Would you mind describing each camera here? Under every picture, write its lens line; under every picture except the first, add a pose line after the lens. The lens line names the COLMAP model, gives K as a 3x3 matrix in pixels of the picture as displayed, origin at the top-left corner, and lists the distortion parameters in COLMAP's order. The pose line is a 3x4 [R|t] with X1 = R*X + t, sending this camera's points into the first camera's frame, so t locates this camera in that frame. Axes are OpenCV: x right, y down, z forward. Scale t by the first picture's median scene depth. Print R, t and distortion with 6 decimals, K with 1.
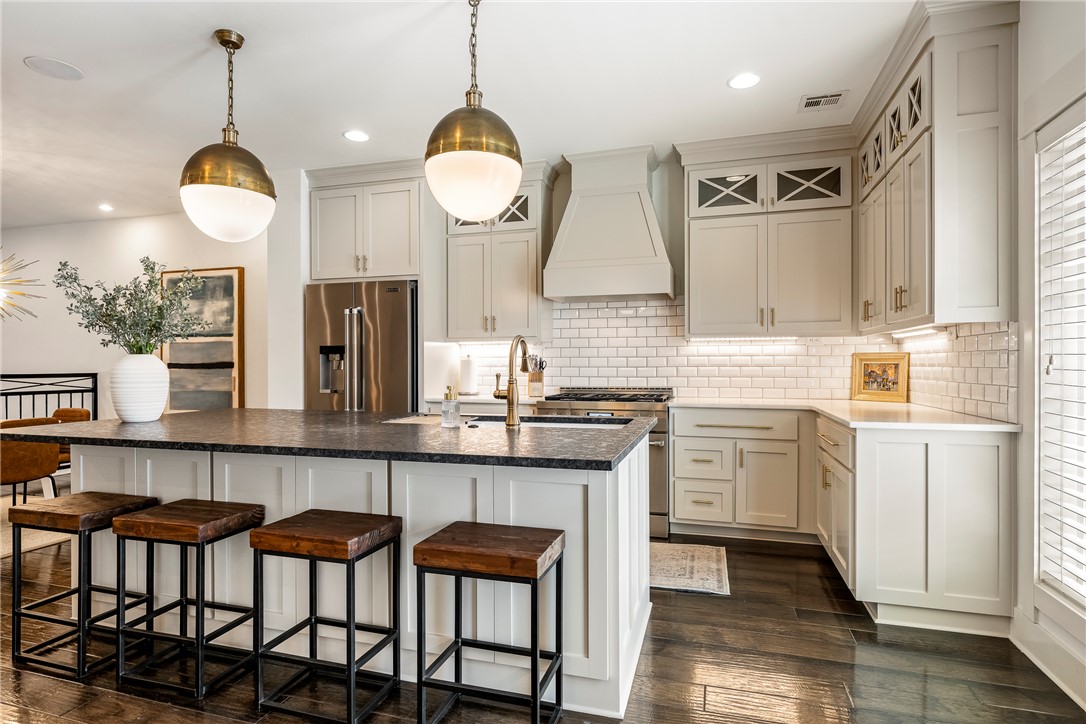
lens RADIAL K [[568.2, 0, 541.9], [0, 568.2, 368.6], [0, 0, 1]] dist [0.001884, 0.000197]
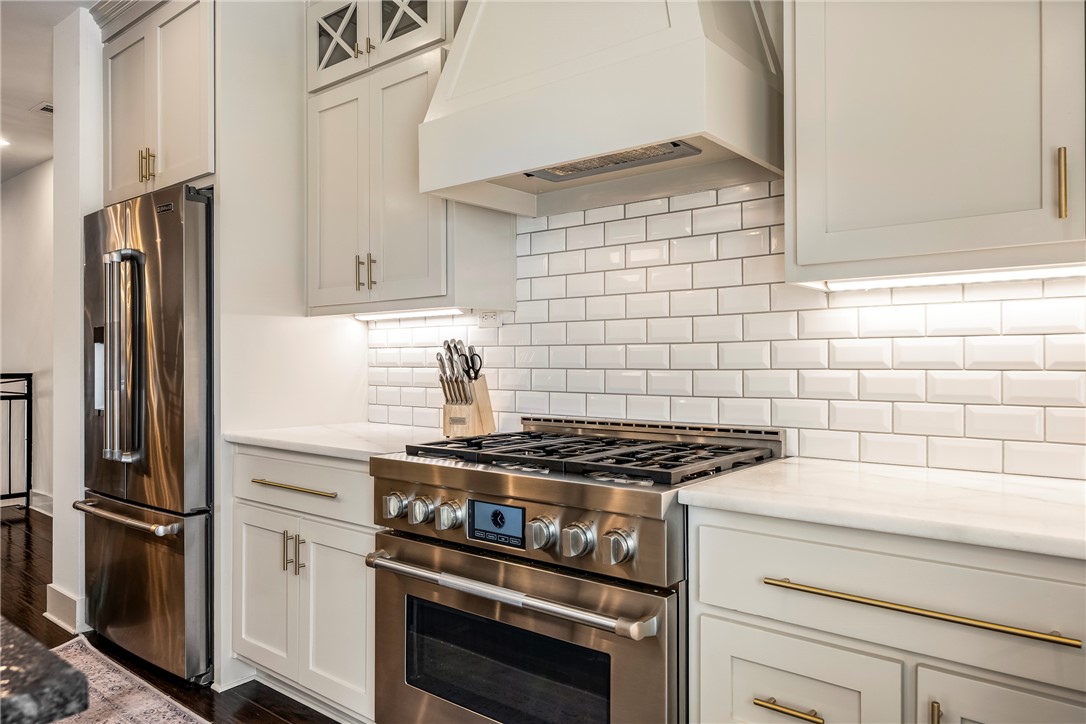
lens RADIAL K [[721.4, 0, 543.0], [0, 721.4, 362.0], [0, 0, 1]] dist [-0.002107, -0.000559]
pose [[0.929252, -0.000346, -0.369446, 0.201245], [-0.000920, 0.999994, -0.003251, -0.004889], [0.369445, 0.003361, 0.929246, 0.419825]]
